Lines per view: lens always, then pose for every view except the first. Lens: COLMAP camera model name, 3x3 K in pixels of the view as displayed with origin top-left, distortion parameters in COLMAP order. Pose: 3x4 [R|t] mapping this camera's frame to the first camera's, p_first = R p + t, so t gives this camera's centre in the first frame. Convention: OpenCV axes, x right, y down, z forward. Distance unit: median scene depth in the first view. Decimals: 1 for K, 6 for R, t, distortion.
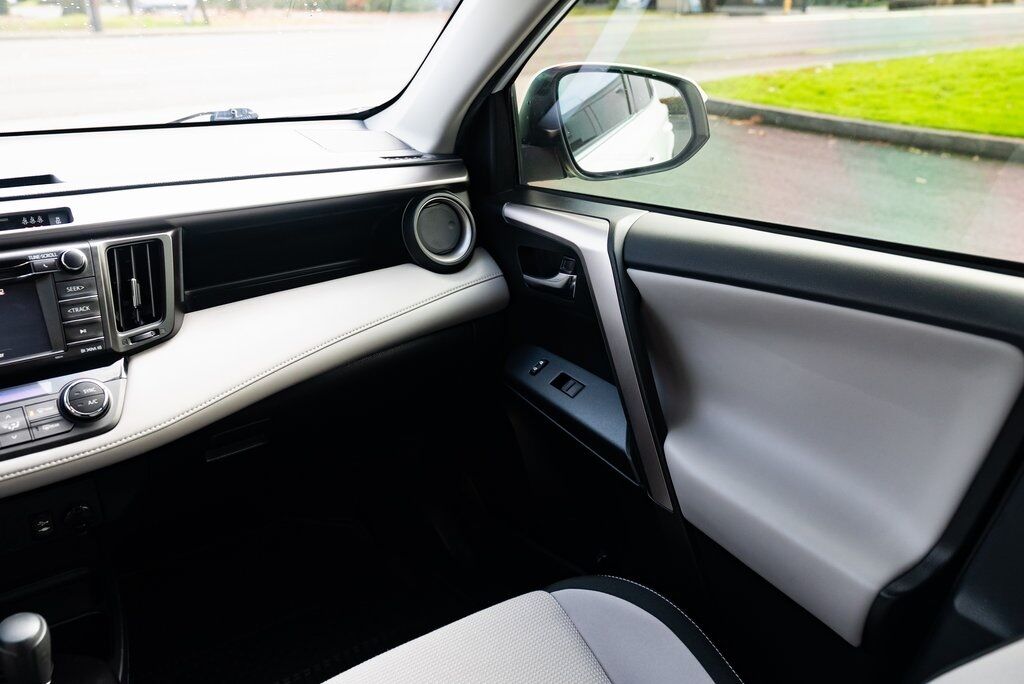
lens RADIAL K [[886.7, 0, 512.0], [0, 886.7, 342.0], [0, 0, 1]] dist [-0.015606, 0.025677]
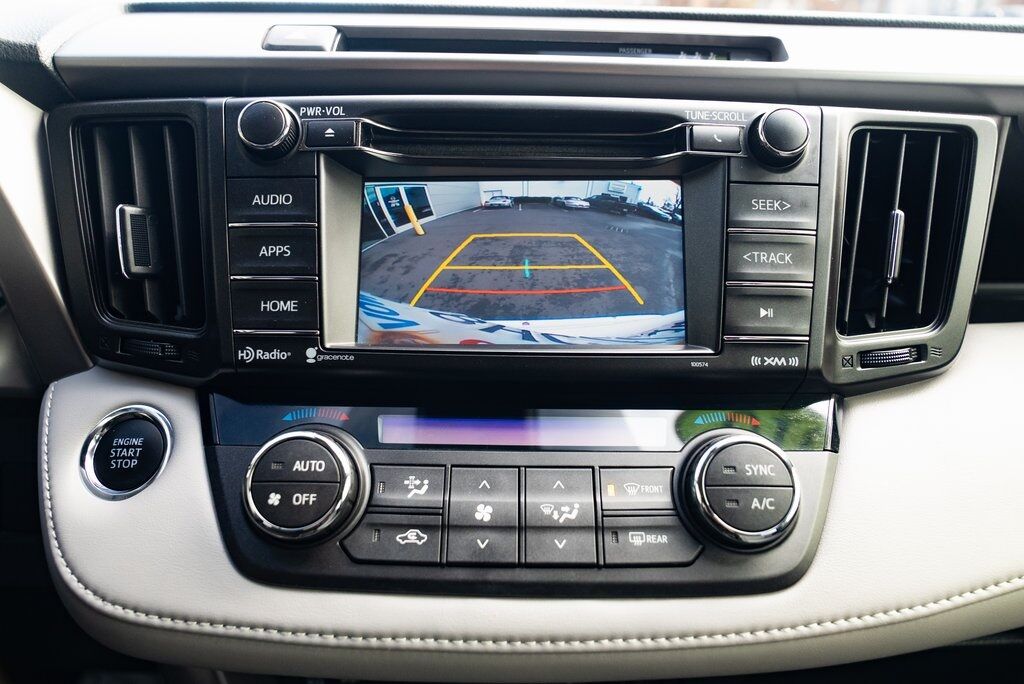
lens RADIAL K [[775.5, 0, 512.0], [0, 775.5, 342.0], [0, 0, 1]] dist [-0.017176, -0.000382]
pose [[0.808119, 0.192602, -0.556639, -0.370898], [-0.219246, 0.975480, 0.019227, 0.018235], [0.546694, 0.106503, 0.830532, 0.634207]]
